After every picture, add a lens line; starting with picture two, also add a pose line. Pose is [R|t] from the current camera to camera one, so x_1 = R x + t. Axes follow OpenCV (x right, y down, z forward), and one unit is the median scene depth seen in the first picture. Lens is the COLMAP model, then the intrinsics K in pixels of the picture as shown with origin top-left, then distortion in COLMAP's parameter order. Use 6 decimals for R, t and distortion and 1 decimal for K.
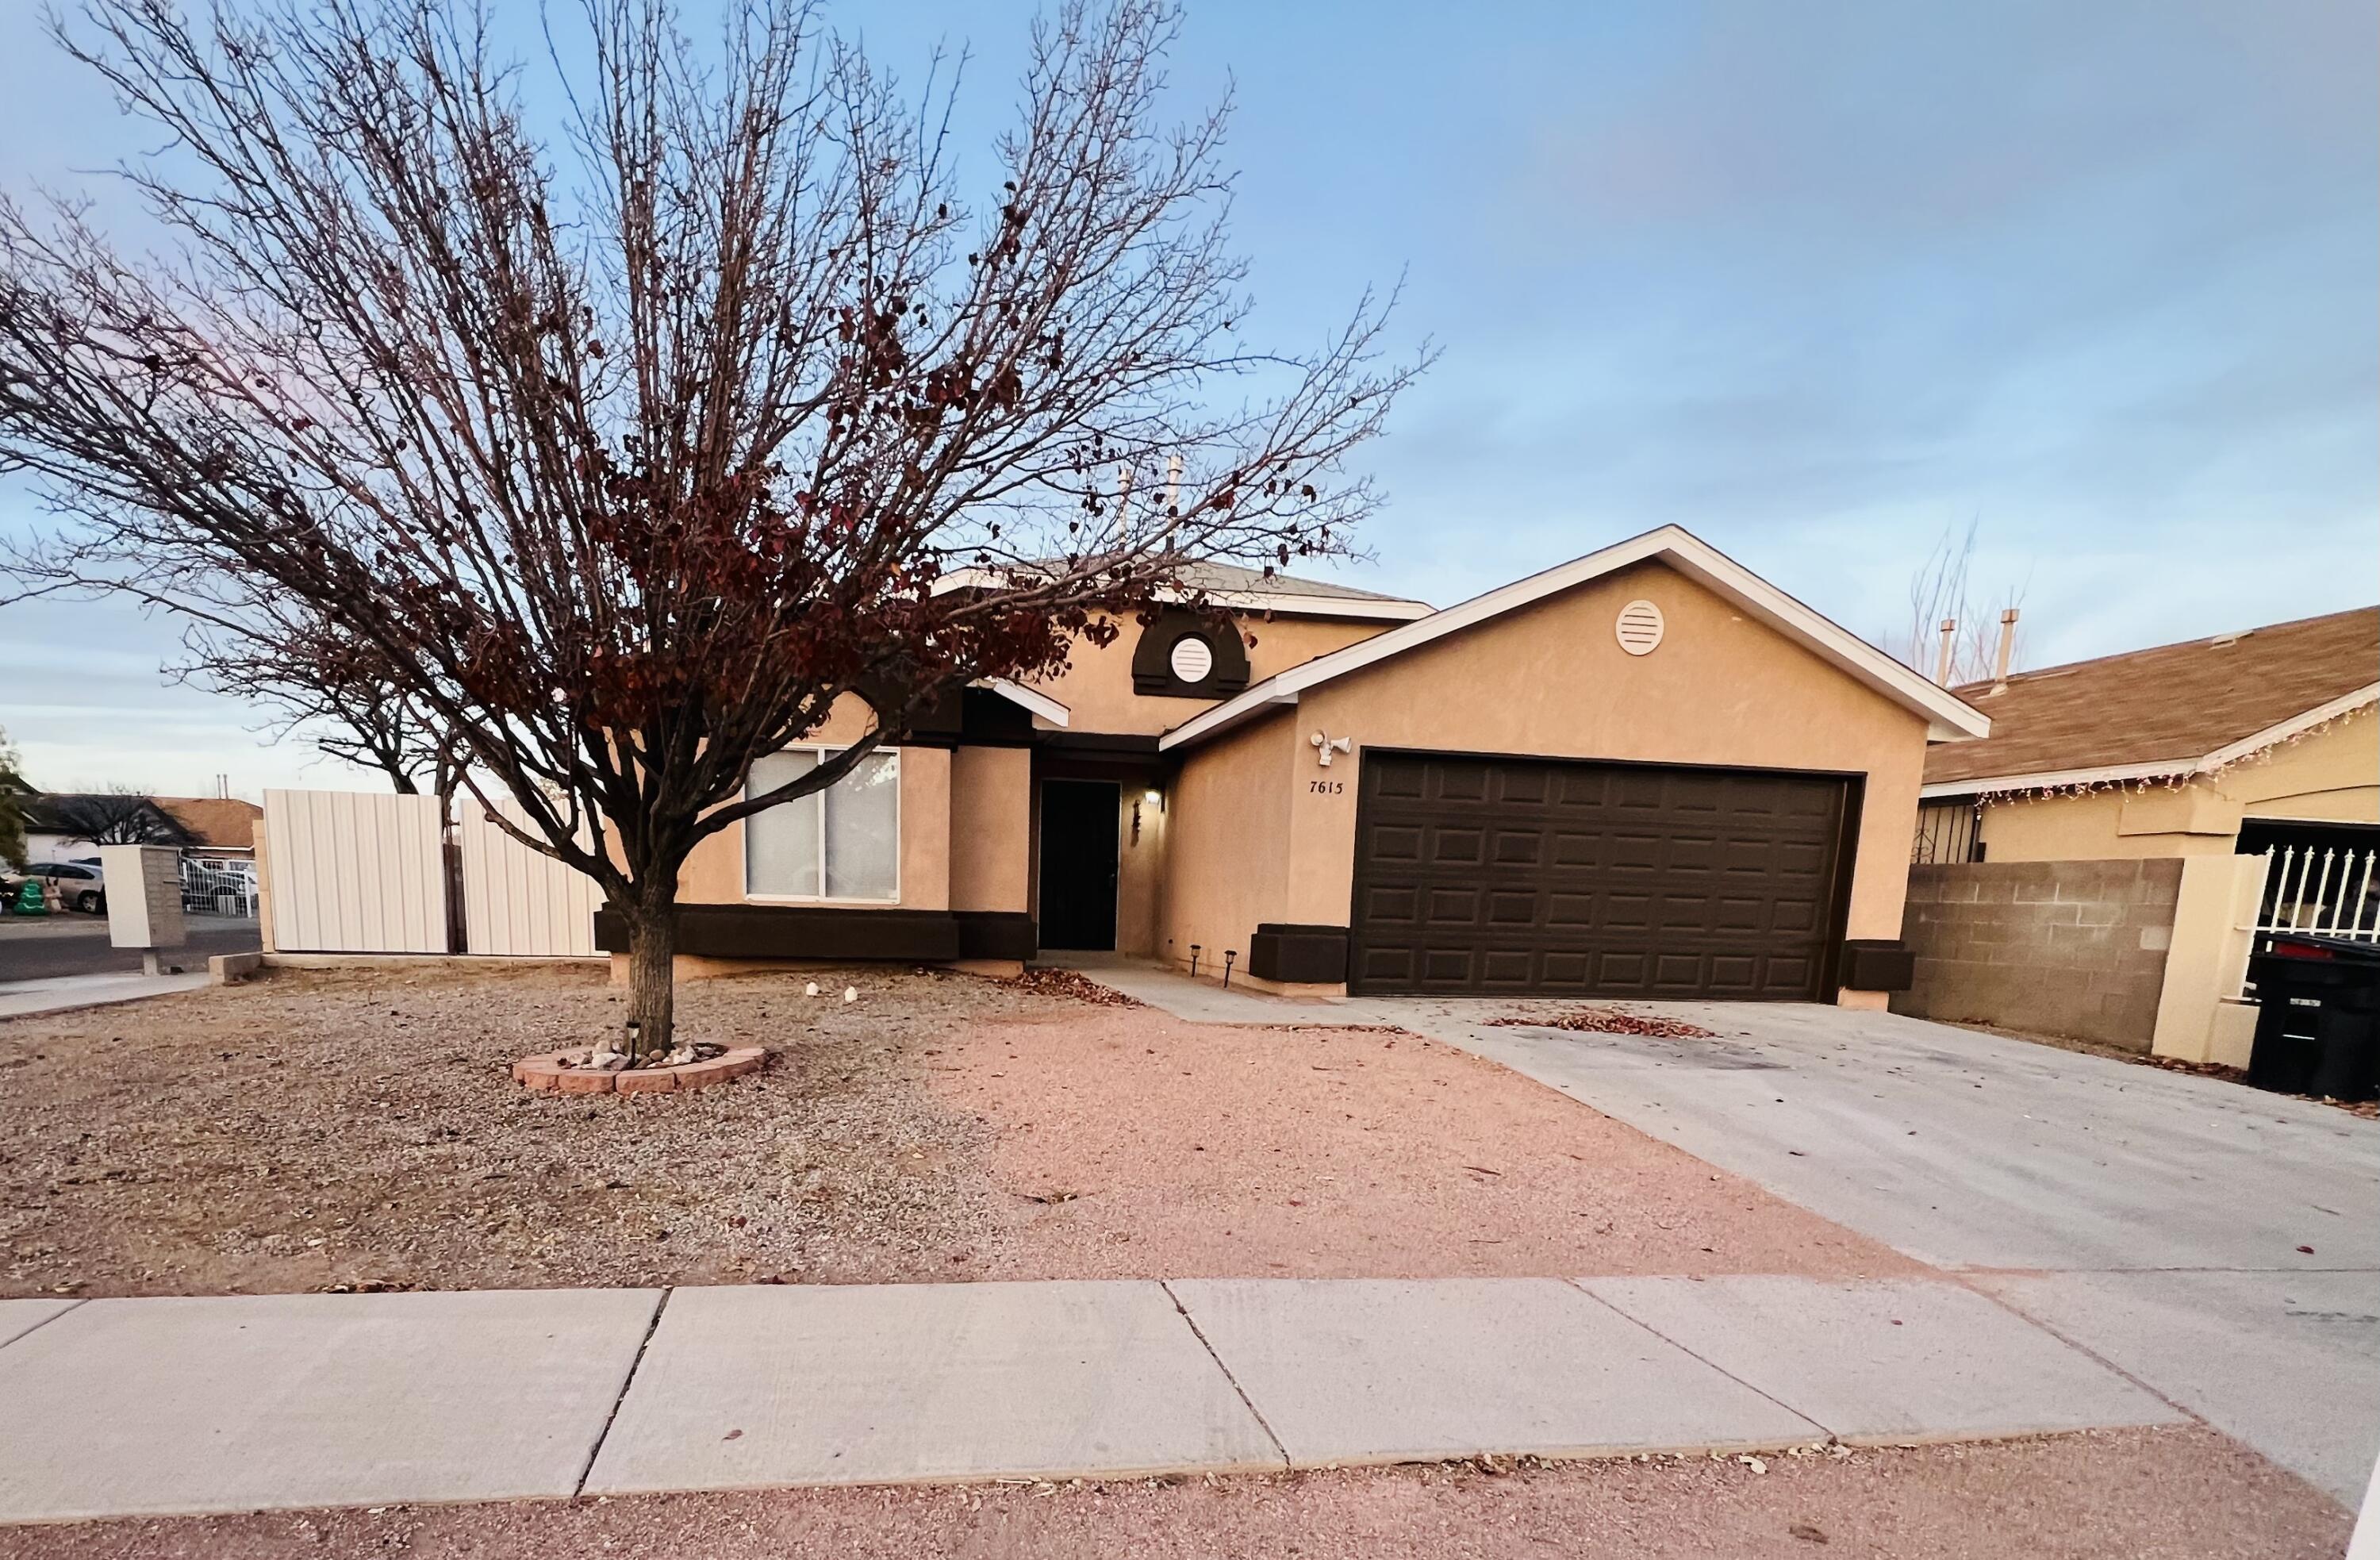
lens RADIAL K [[1178.3, 0, 1064.5], [0, 1178.3, 1090.9], [0, 0, 1]] dist [-0.002041, 0.000562]
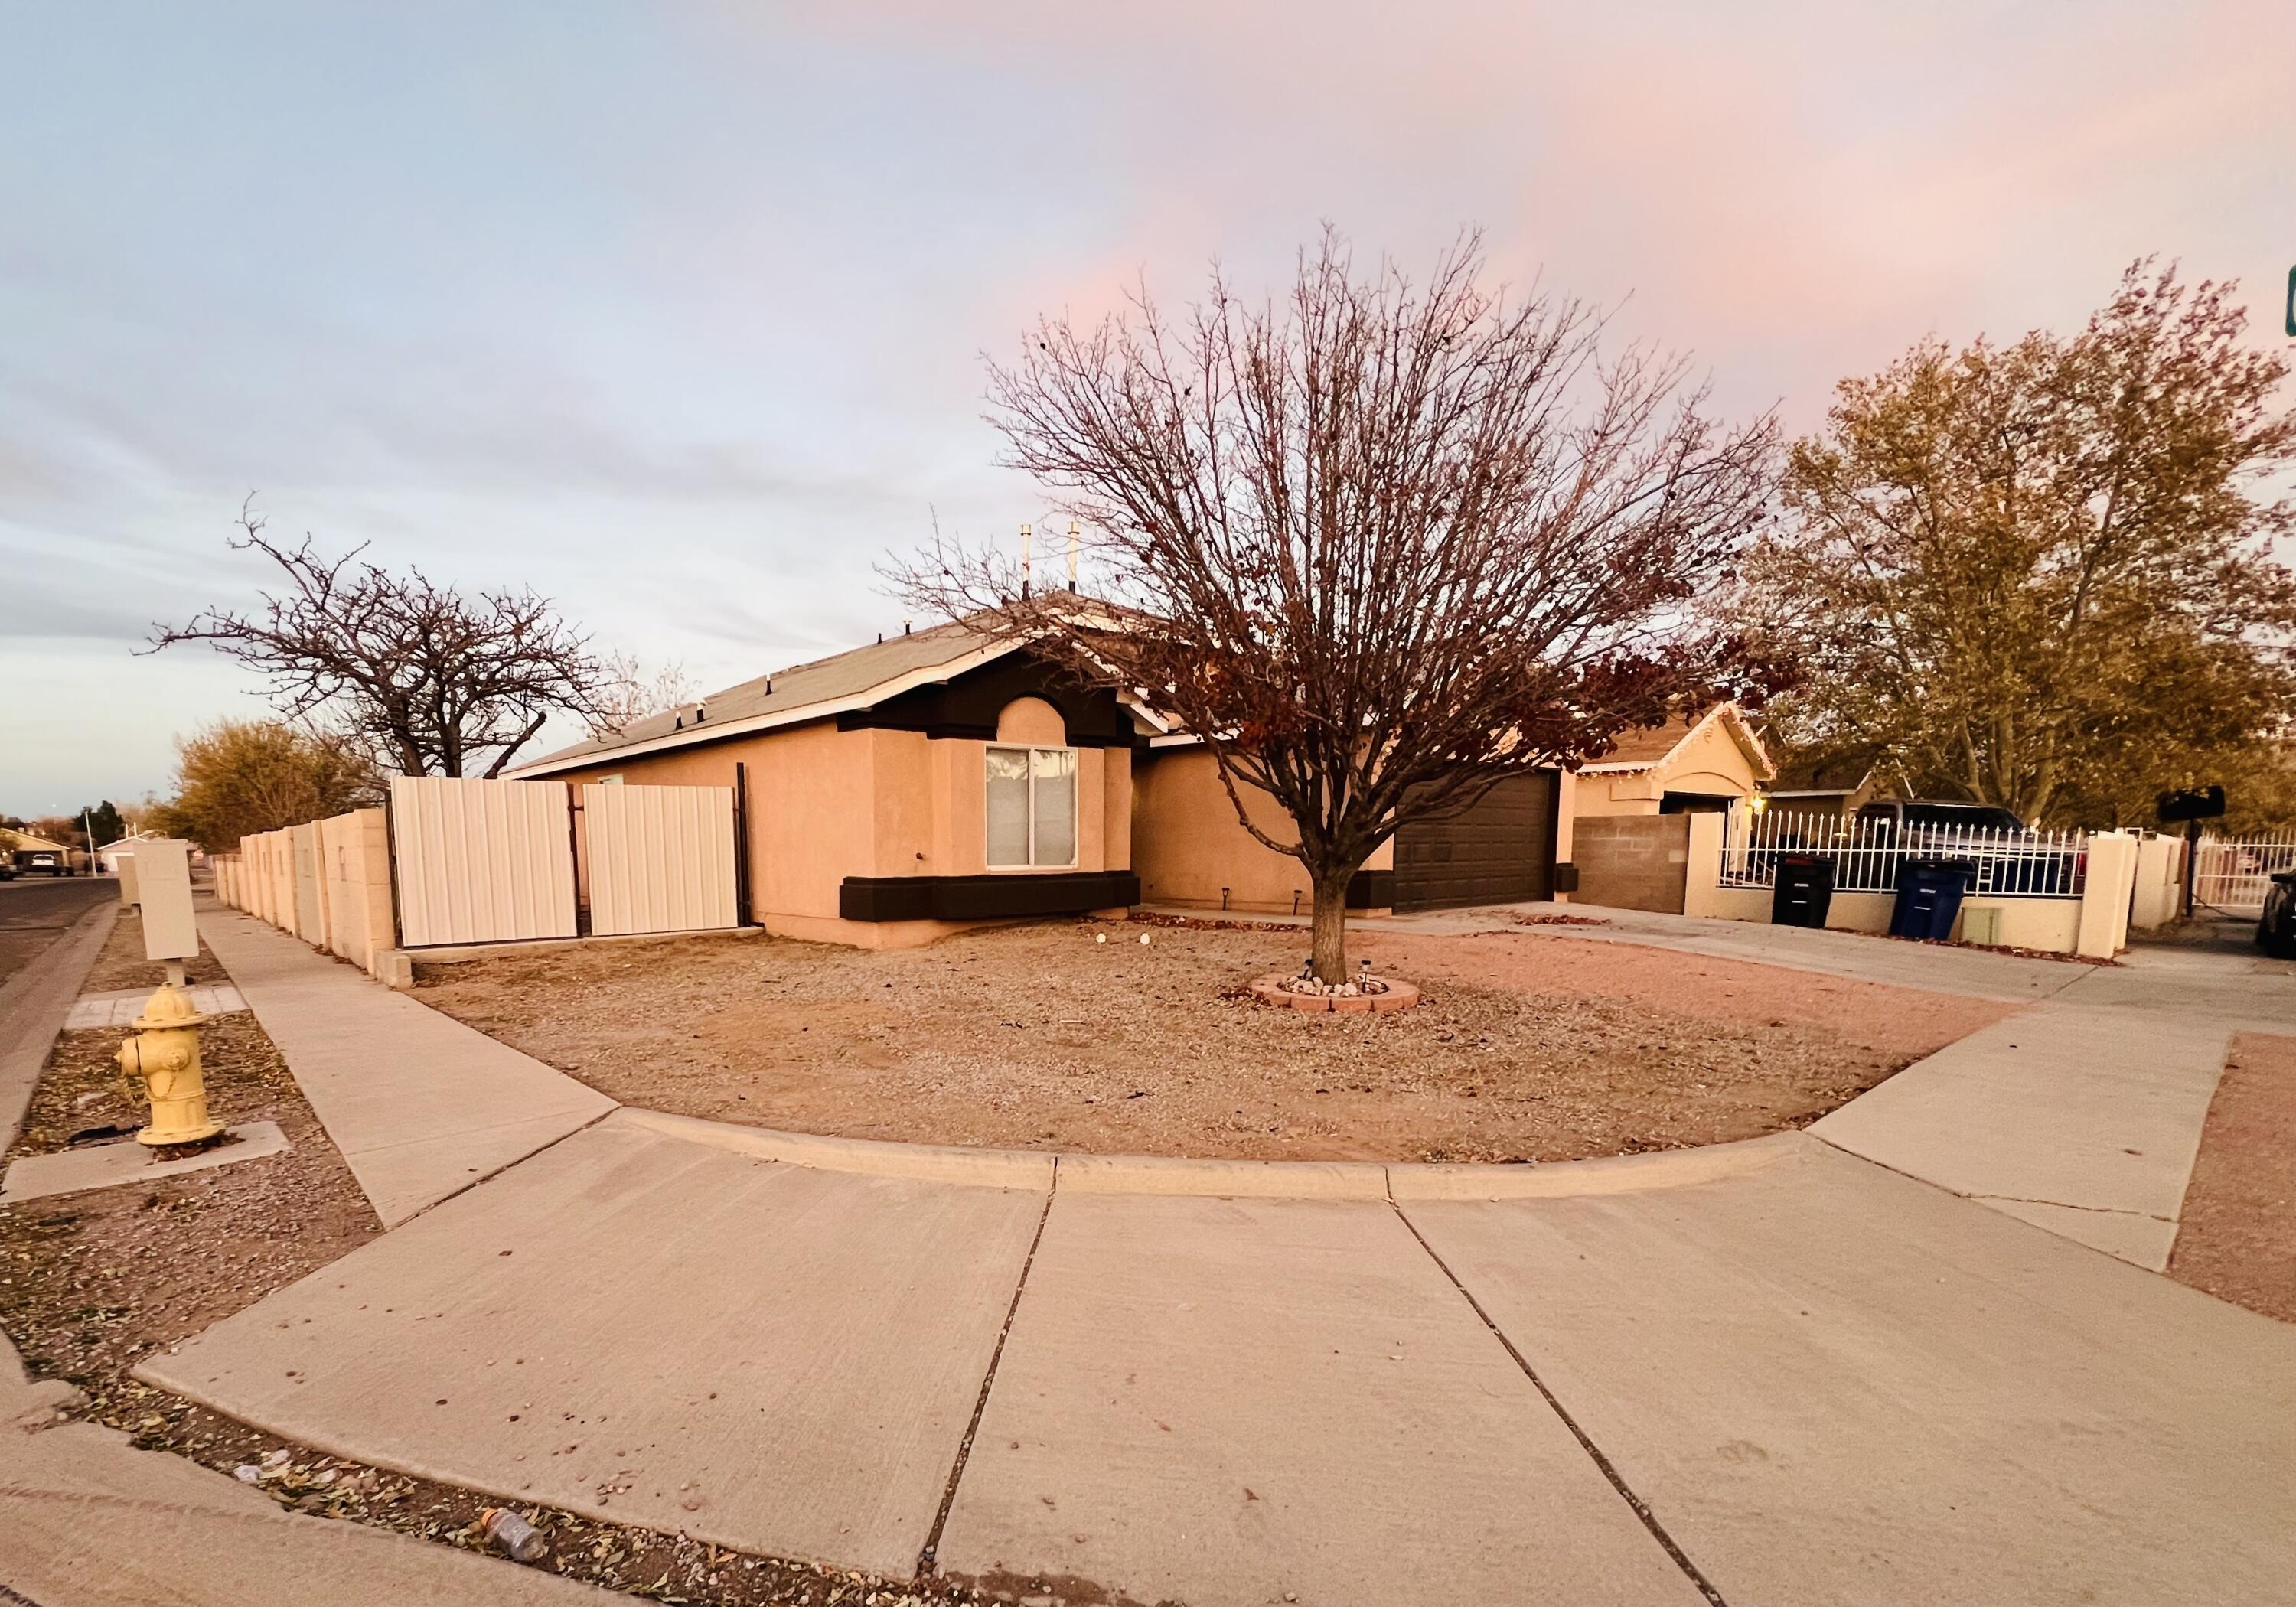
lens RADIAL K [[1048.5, 0, 985.5], [0, 1048.5, 974.9], [0, 0, 1]] dist [0.001216, -0.000062]
pose [[0.871256, -0.094599, 0.481626, -0.902134], [0.110330, 0.993885, -0.004373, -0.056510], [-0.478267, 0.056948, 0.876366, 0.062045]]
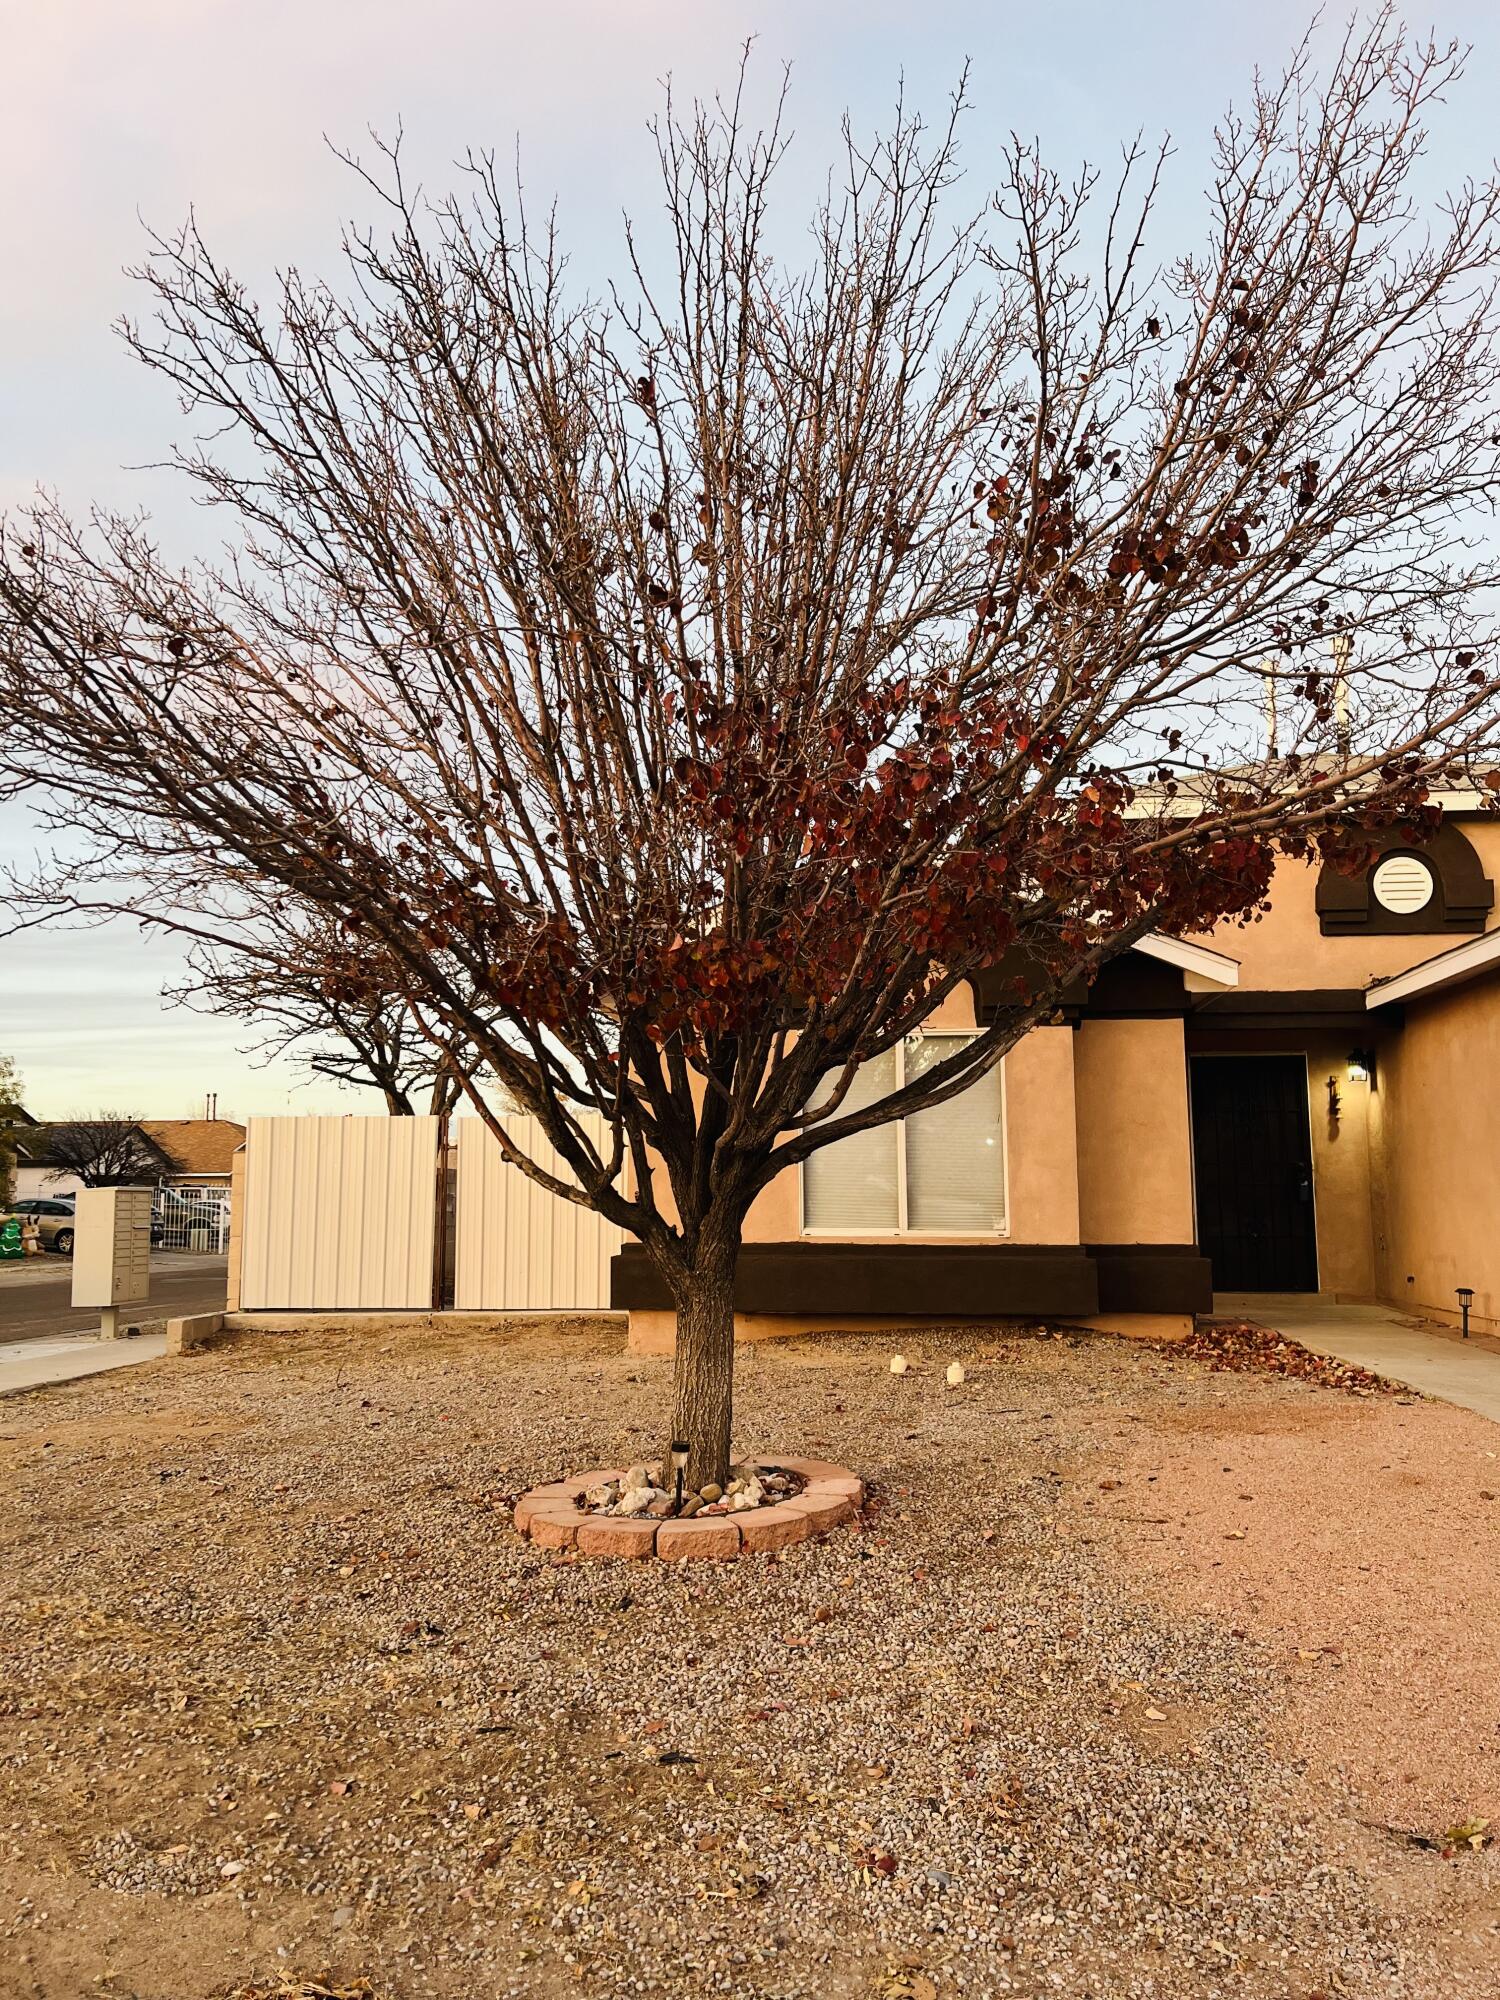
lens RADIAL K [[1503.5, 0, 745.4], [0, 1503.5, 1008.2], [0, 0, 1]] dist [0.058563, -0.066244]
pose [[0.963094, -0.063230, -0.261633, -0.052994], [-0.014169, 0.958759, -0.283867, -0.033501], [0.268792, 0.277097, 0.922479, 0.079669]]
